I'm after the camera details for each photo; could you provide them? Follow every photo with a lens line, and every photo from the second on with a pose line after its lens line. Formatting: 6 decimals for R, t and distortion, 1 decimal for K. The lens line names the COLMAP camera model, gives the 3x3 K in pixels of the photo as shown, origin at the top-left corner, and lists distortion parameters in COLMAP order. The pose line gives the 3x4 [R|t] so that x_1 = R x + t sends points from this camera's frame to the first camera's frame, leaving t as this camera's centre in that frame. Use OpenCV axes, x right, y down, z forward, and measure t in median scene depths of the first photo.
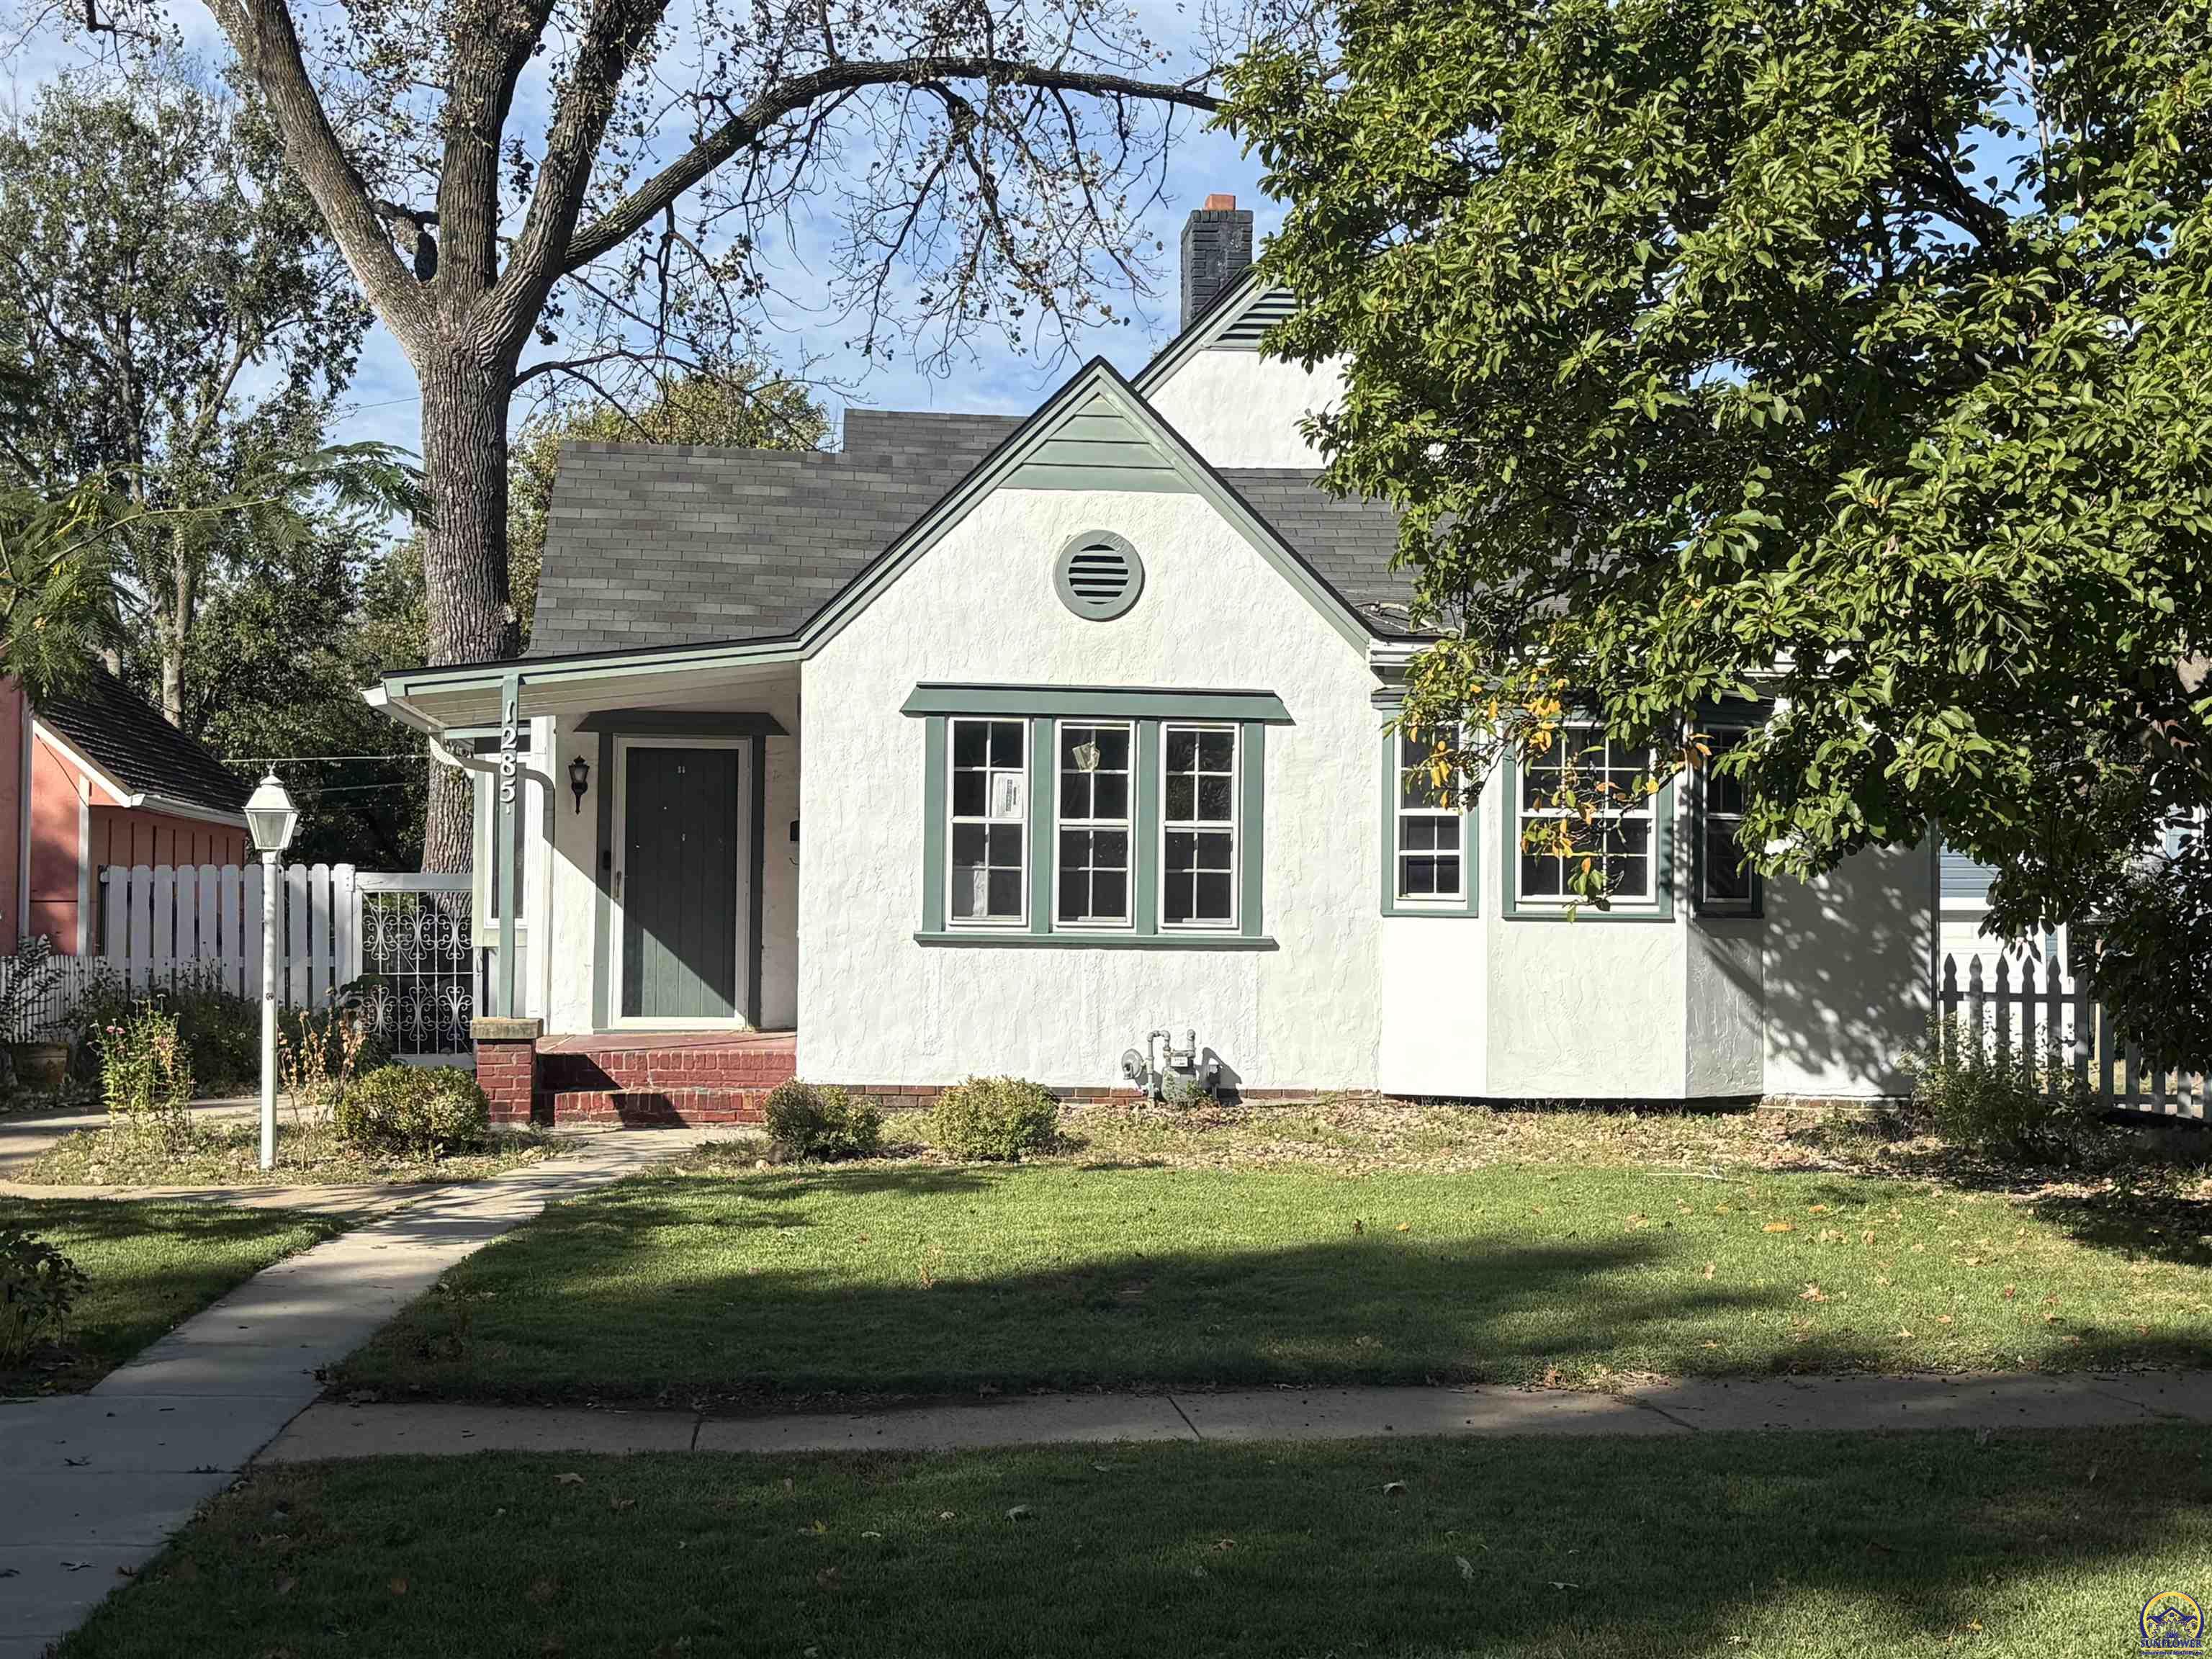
lens RADIAL K [[3209.9, 0, 1106.0], [0, 3209.9, 829.5], [0, 0, 1]] dist [0.231492, -1.164565]
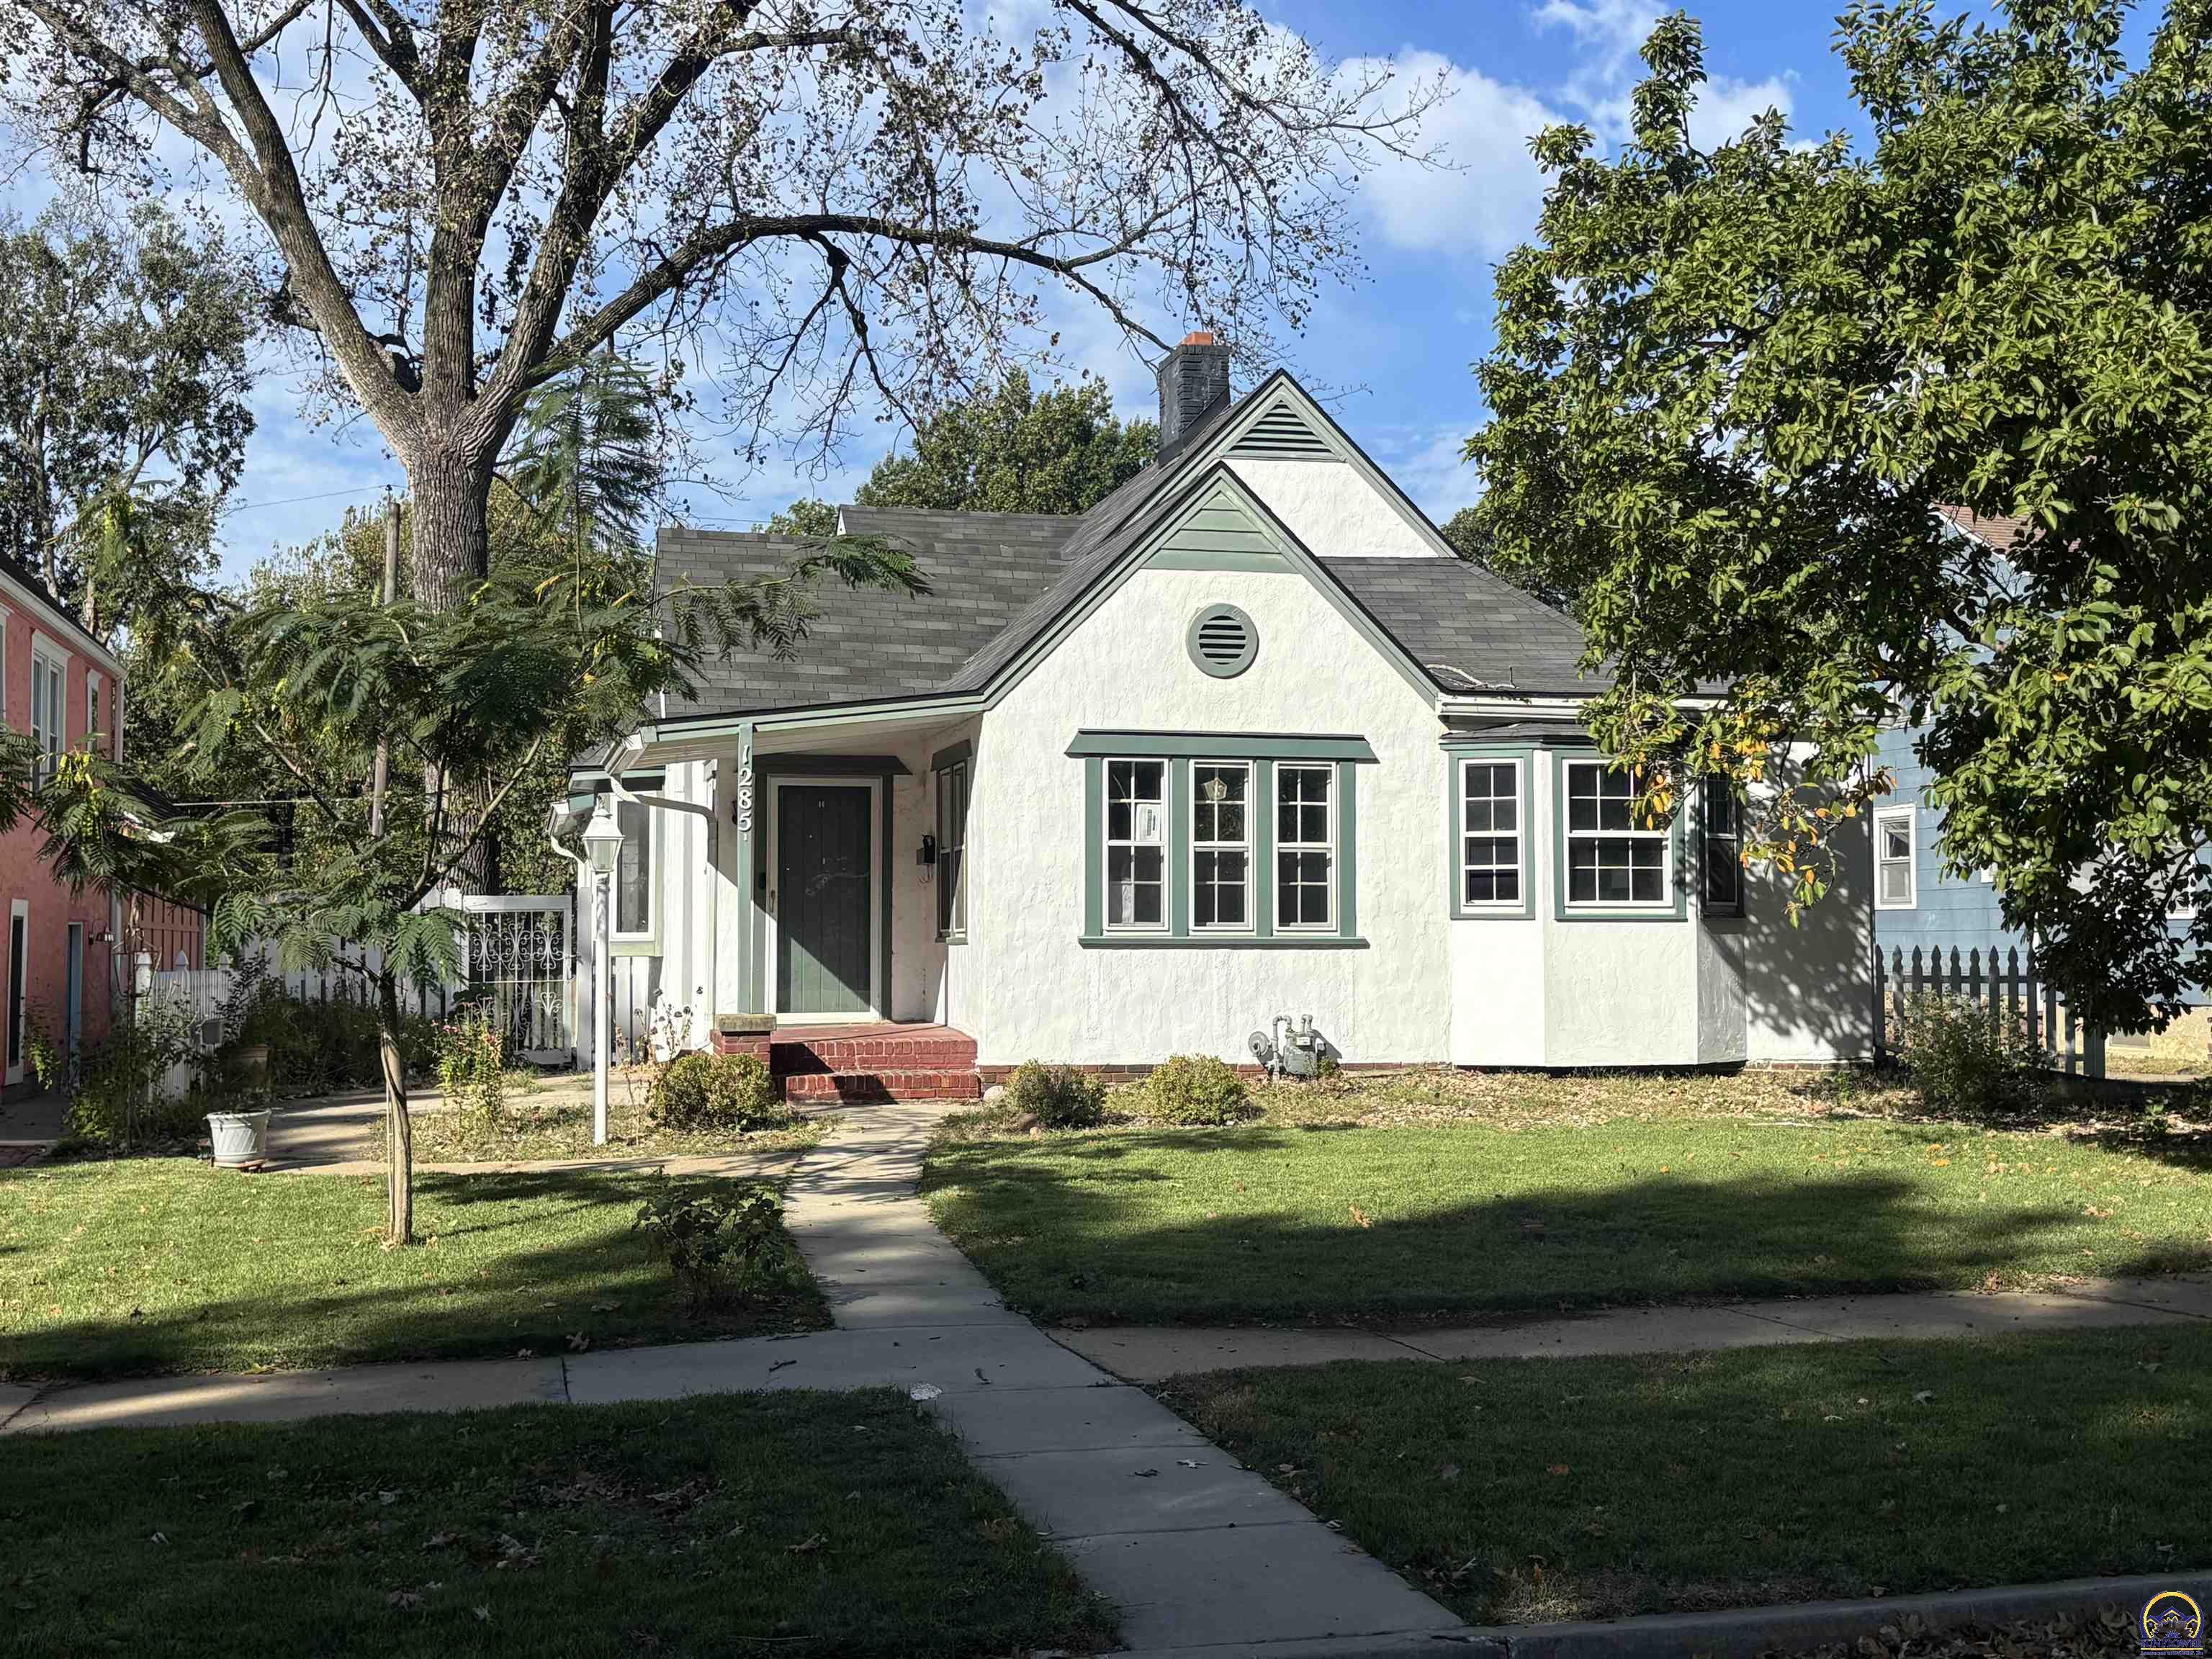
lens RADIAL K [[2652.8, 0, 1107.9], [0, 2652.8, 802.2], [0, 0, 1]] dist [0.221826, -0.868252]
pose [[0.990924, -0.006041, 0.134290, -0.179654], [0.008953, 0.999737, -0.021091, 0.002625], [-0.134127, 0.022102, 0.990718, 0.014022]]
